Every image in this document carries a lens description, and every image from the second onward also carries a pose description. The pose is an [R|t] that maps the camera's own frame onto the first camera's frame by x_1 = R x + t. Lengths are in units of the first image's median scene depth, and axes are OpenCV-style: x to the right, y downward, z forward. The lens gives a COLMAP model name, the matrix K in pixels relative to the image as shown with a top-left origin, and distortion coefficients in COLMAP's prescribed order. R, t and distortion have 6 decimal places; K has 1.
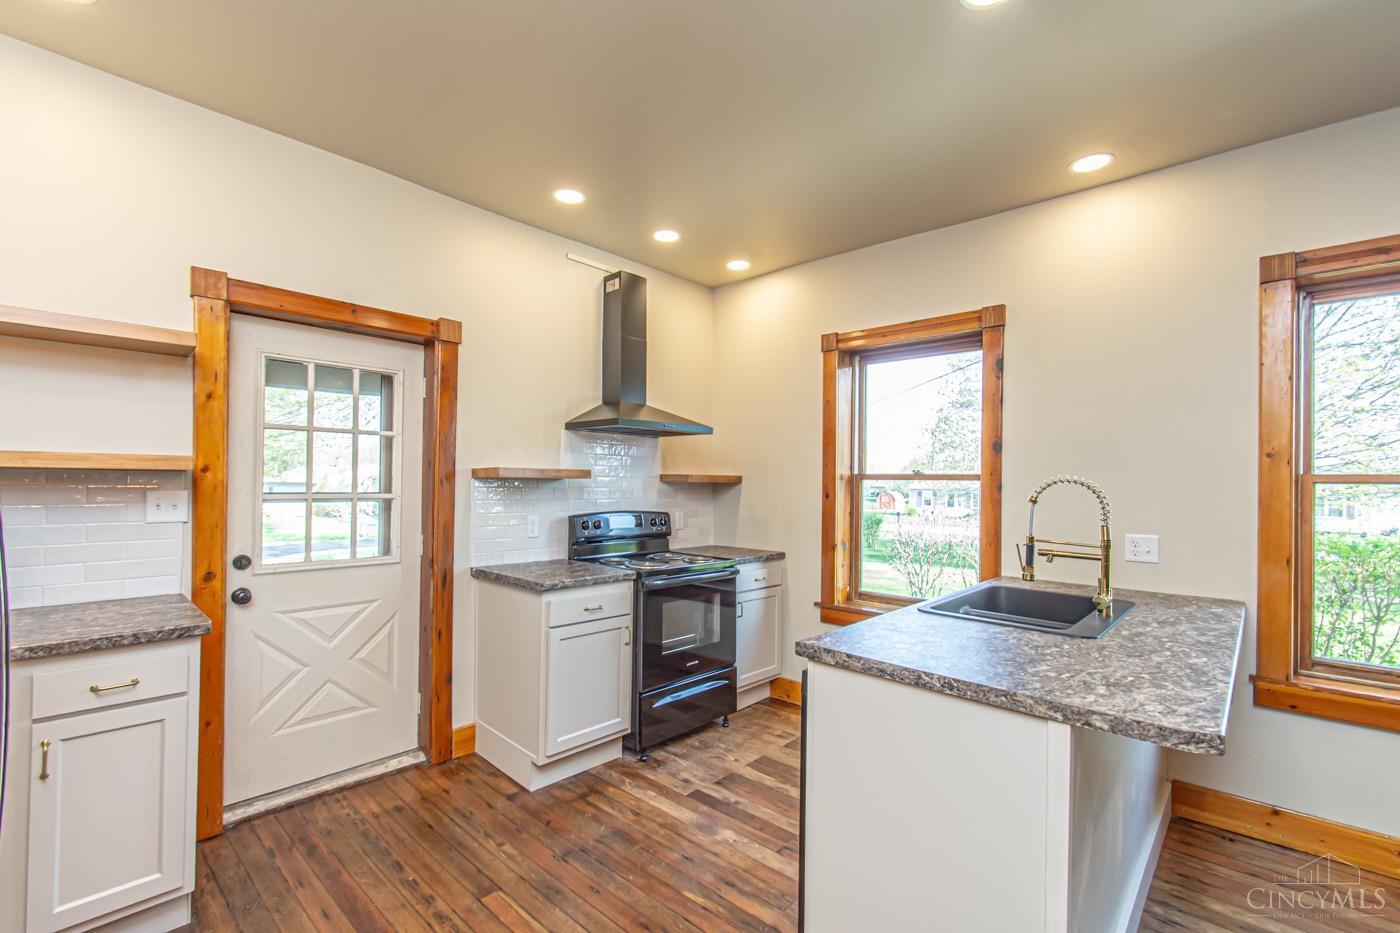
lens RADIAL K [[626.8, 0, 692.1], [0, 626.8, 476.0], [0, 0, 1]] dist [0.010967, -0.006612]
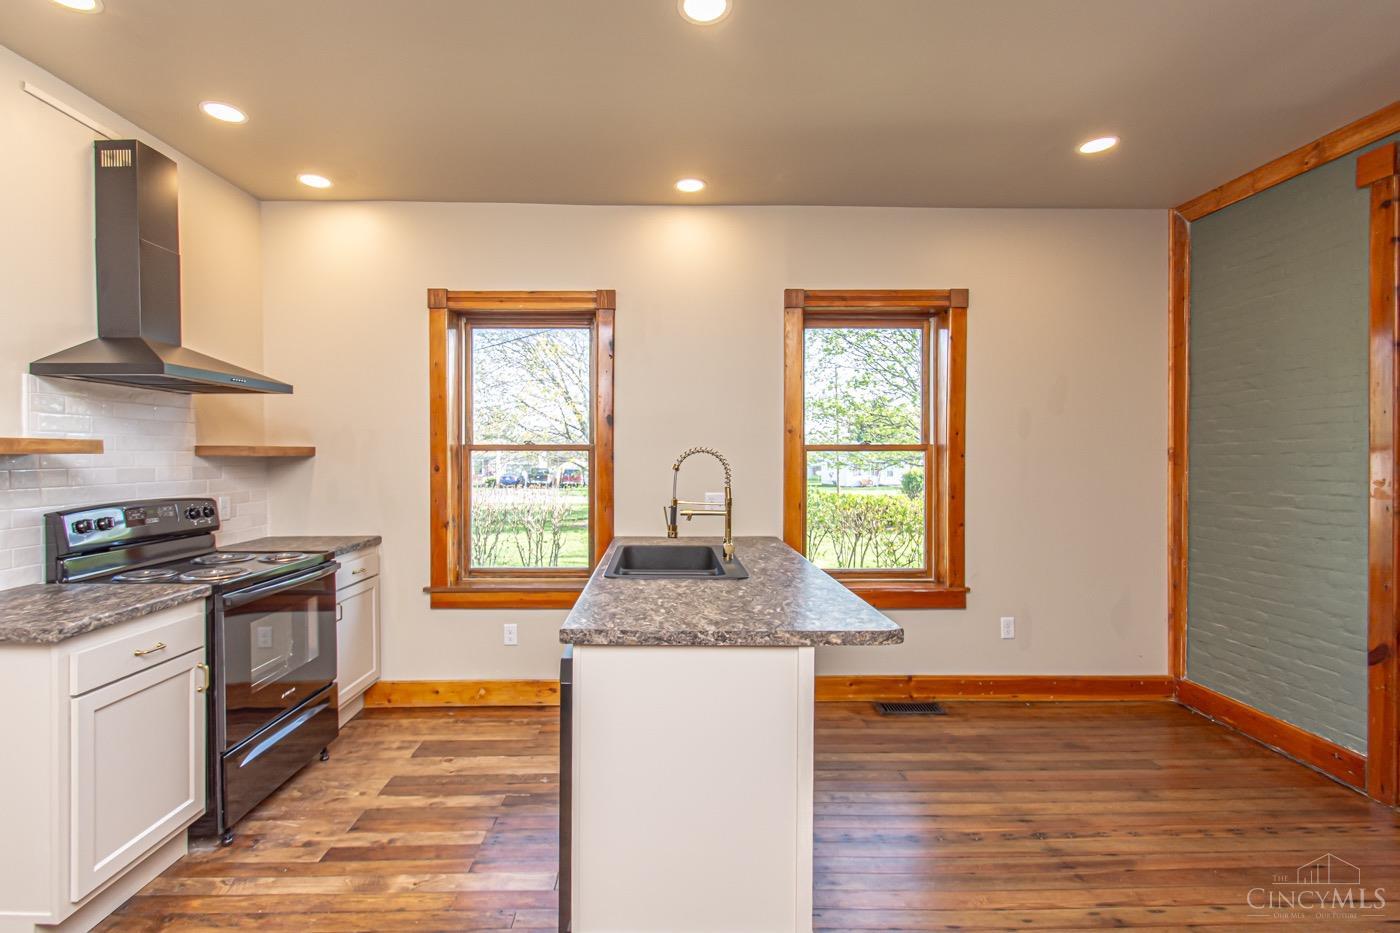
lens RADIAL K [[626.8, 0, 697.2], [0, 626.8, 463.9], [0, 0, 1]] dist [0.010967, -0.006612]
pose [[0.714929, -0.023996, 0.698785, -0.188020], [0.002129, 0.999481, 0.032144, -0.004794], [-0.699194, -0.021493, 0.714609, 0.117804]]
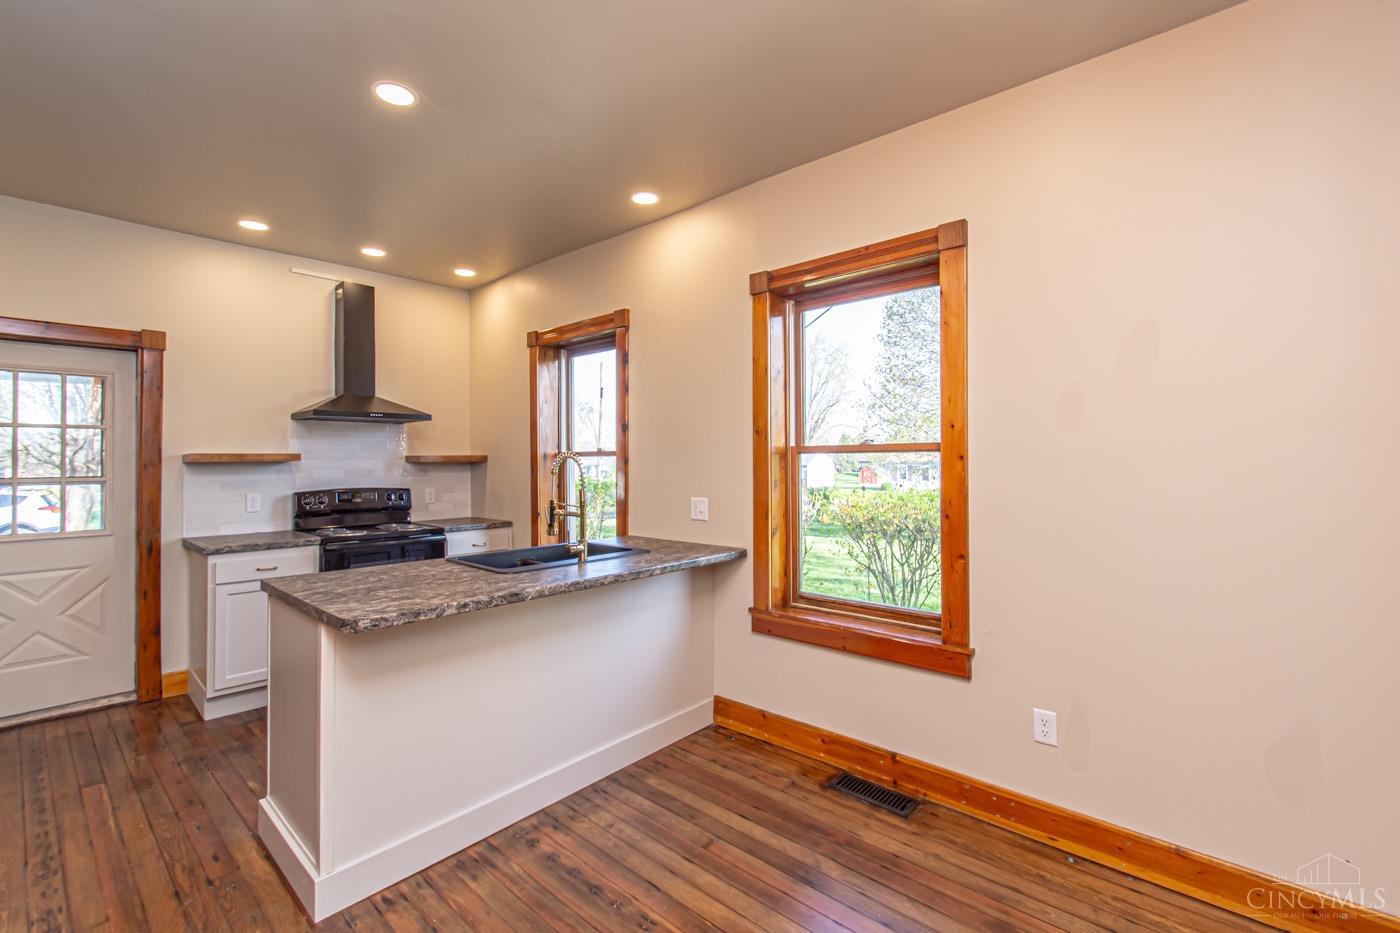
lens RADIAL K [[626.8, 0, 677.2], [0, 626.8, 453.5], [0, 0, 1]] dist [0.010967, -0.006612]
pose [[0.999784, -0.020091, 0.005354, 0.575929], [0.020098, 0.999797, -0.001223, 0.006035], [-0.005329, 0.001330, 0.999985, -0.193031]]
